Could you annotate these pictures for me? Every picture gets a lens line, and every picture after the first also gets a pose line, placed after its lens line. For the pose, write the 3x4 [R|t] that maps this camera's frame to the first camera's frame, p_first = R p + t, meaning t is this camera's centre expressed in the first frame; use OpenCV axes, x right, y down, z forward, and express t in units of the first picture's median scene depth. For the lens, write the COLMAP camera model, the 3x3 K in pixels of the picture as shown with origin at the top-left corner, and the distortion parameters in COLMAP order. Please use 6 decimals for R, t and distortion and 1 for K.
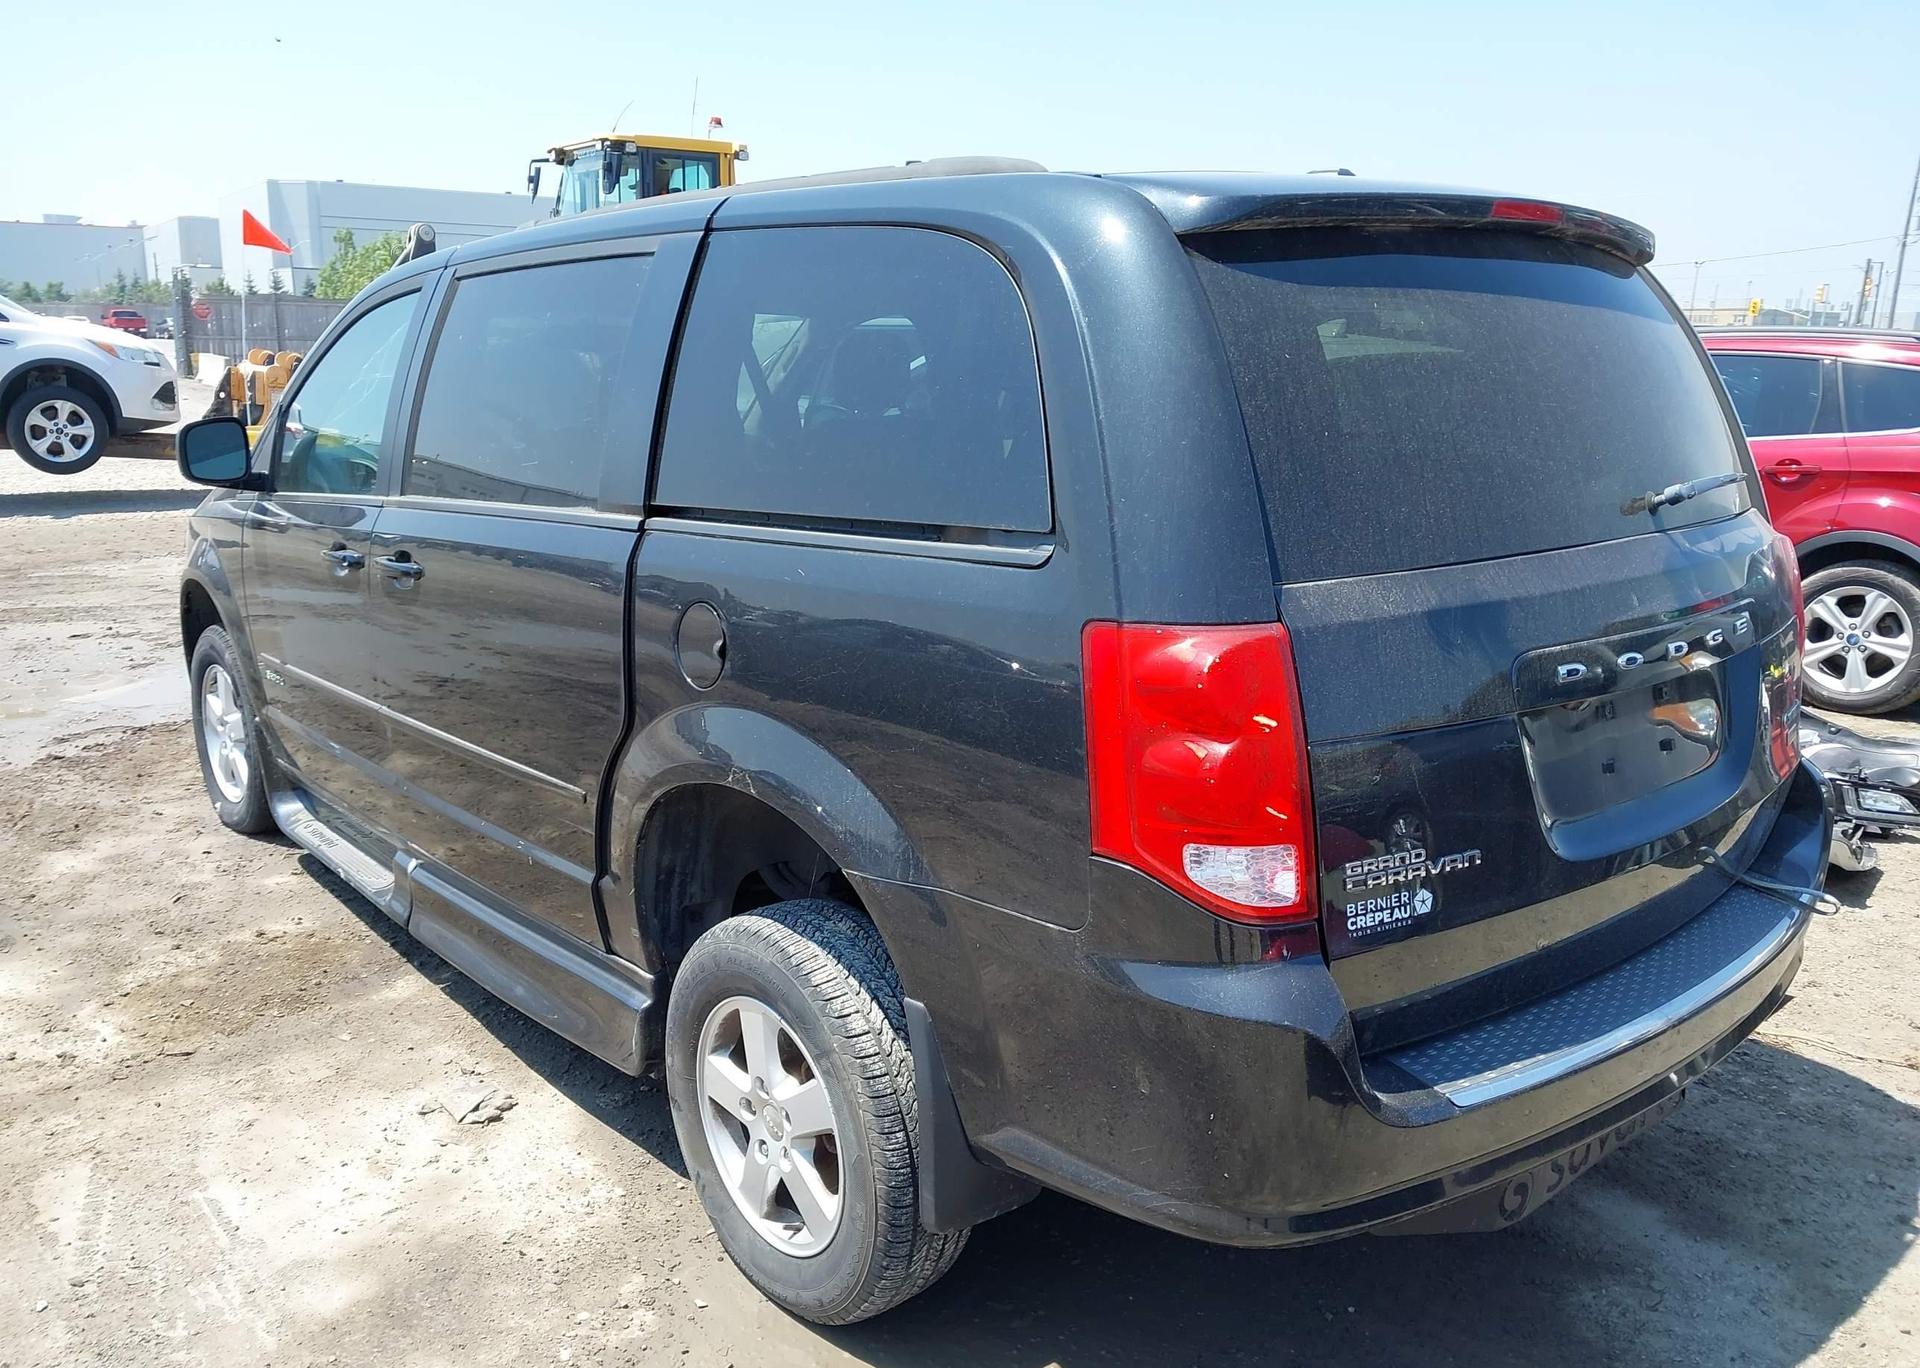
lens RADIAL K [[1589.0, 0, 960.0], [0, 1589.0, 684.0], [0, 0, 1]] dist [0.006441, 0.005779]
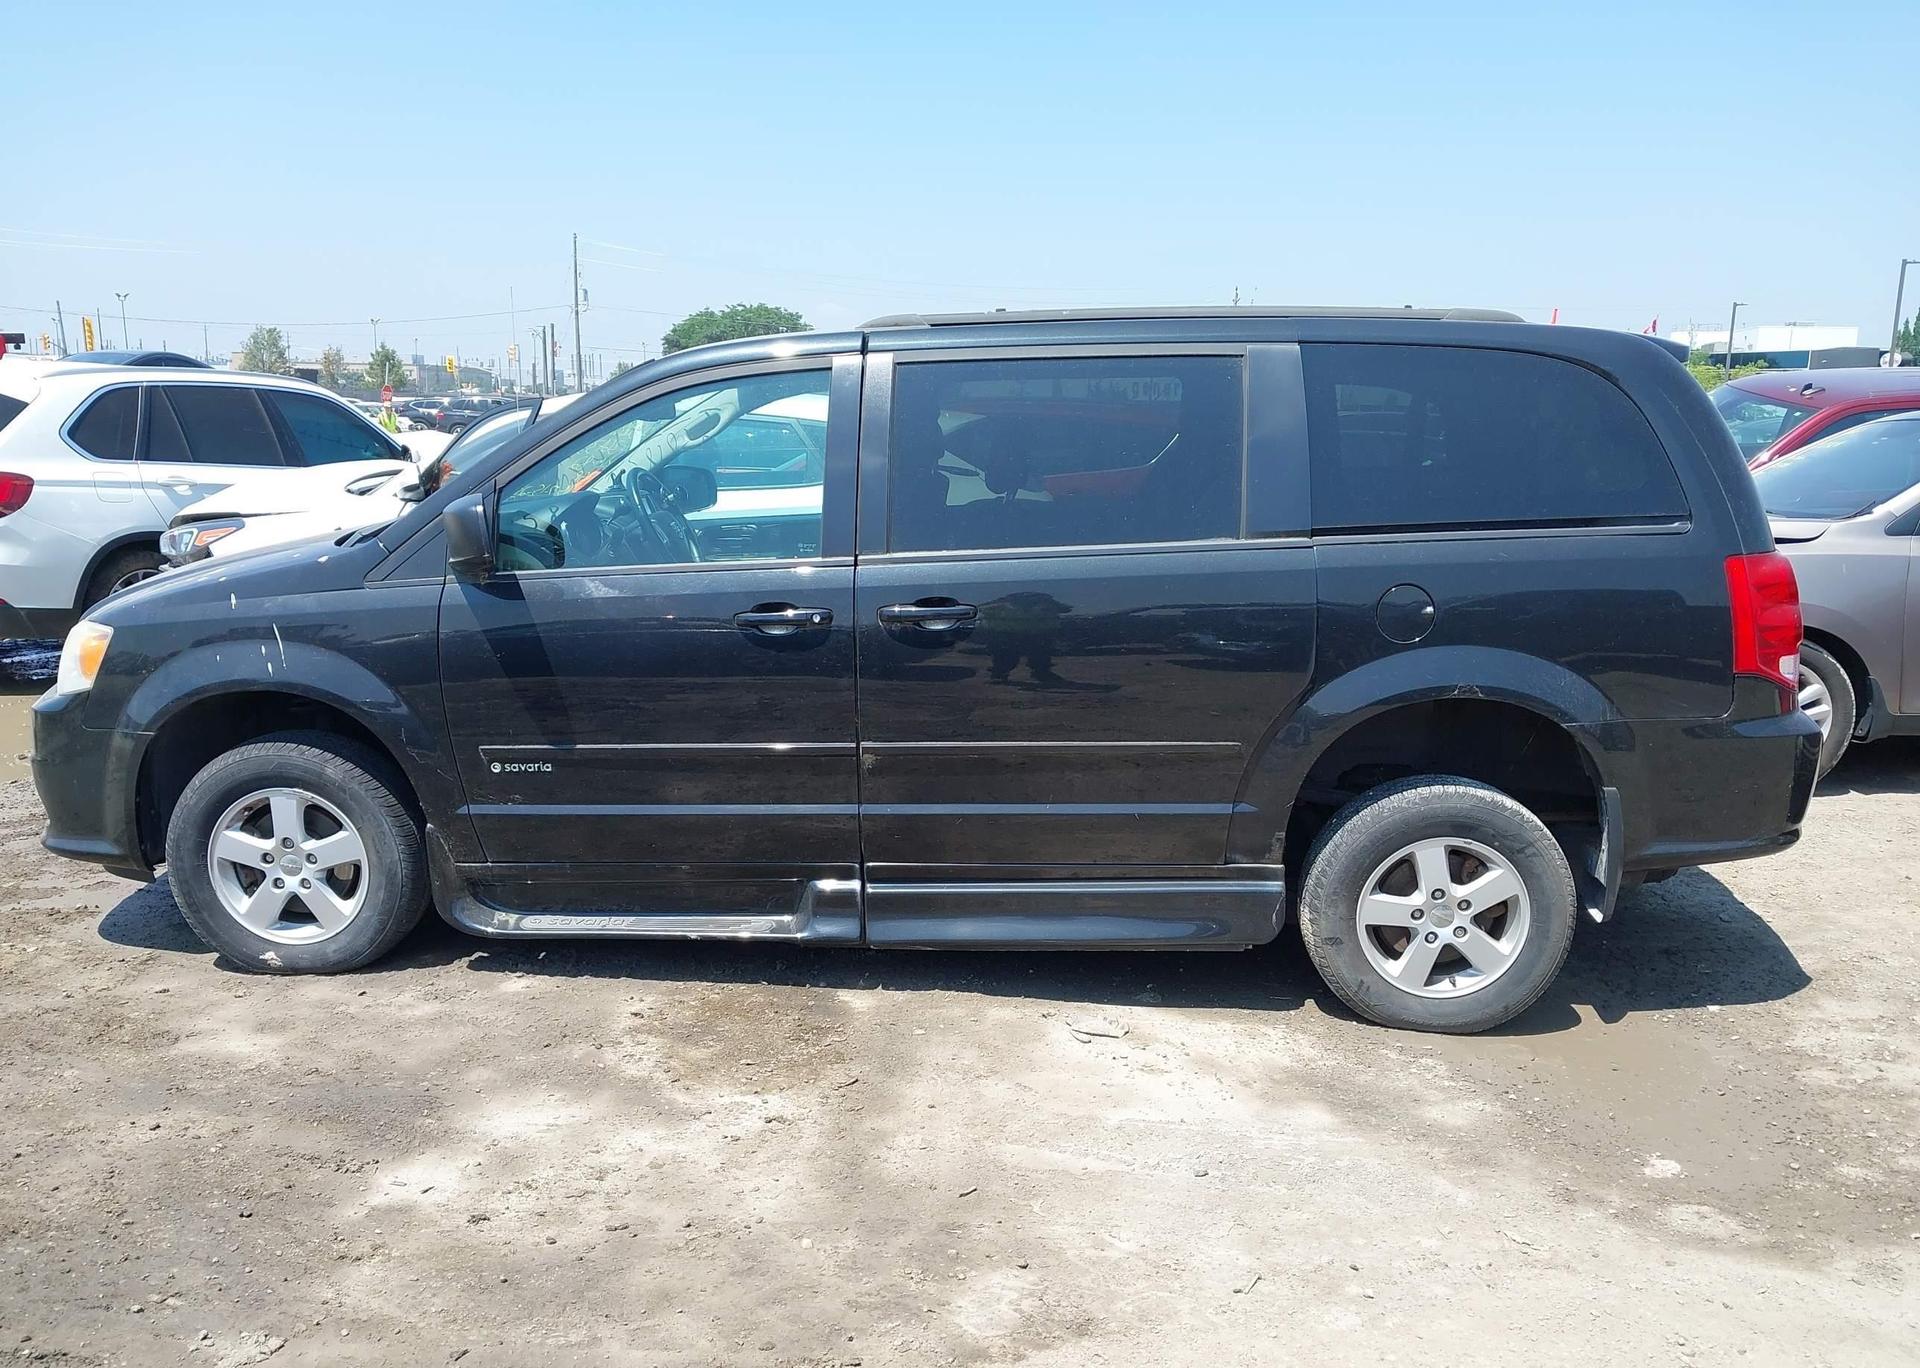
lens RADIAL K [[1600.7, 0, 952.5], [0, 1600.7, 655.4], [0, 0, 1]] dist [-0.000948, 0.006679]
pose [[0.687215, -0.123510, 0.715877, -1.461106], [0.155888, 0.987557, 0.020737, -0.078593], [-0.709531, 0.097346, 0.697918, 0.212702]]
